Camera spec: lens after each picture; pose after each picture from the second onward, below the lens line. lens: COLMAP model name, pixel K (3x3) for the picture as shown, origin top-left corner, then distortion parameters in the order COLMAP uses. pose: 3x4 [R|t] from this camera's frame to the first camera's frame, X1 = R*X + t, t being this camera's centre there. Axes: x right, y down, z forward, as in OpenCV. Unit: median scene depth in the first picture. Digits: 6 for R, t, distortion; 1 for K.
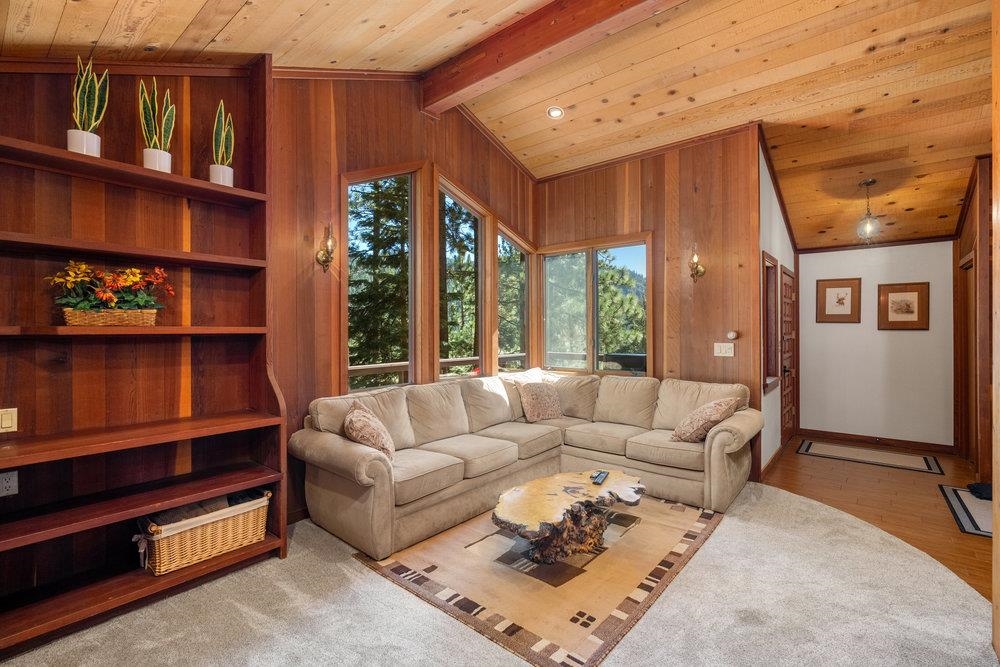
lens RADIAL K [[449.7, 0, 501.8], [0, 449.7, 331.2], [0, 0, 1]] dist [-0.004788, 0.000548]
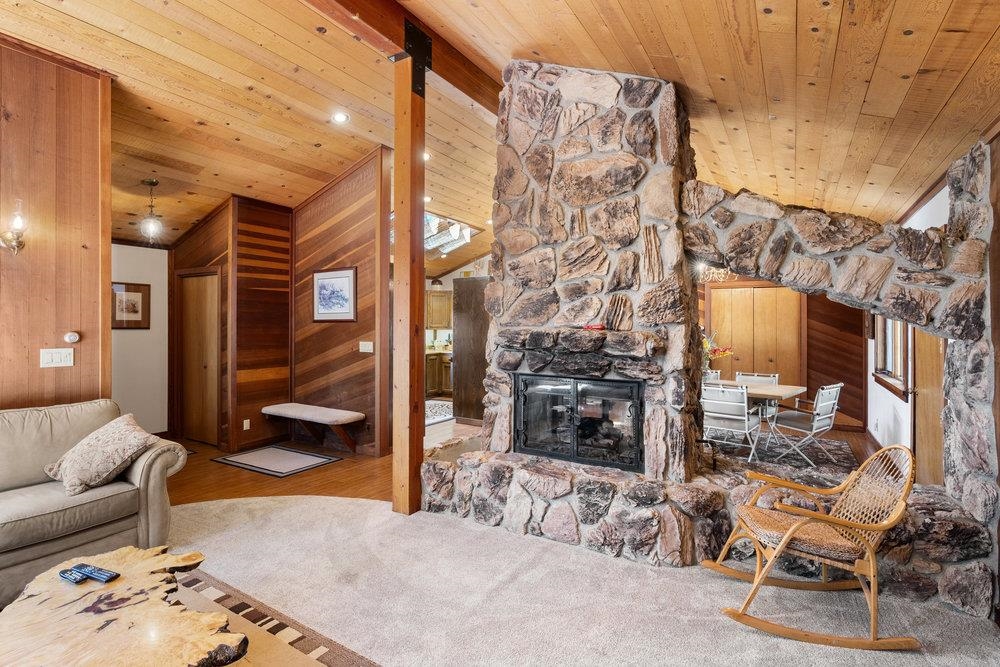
lens RADIAL K [[477.5, 0, 502.3], [0, 477.5, 329.0], [0, 0, 1]] dist [0.000012, -0.000295]
pose [[-0.147580, -0.002610, 0.989047, -0.405262], [0.000287, 0.999996, 0.002682, -0.007147], [-0.989050, 0.000679, -0.147579, 0.434728]]
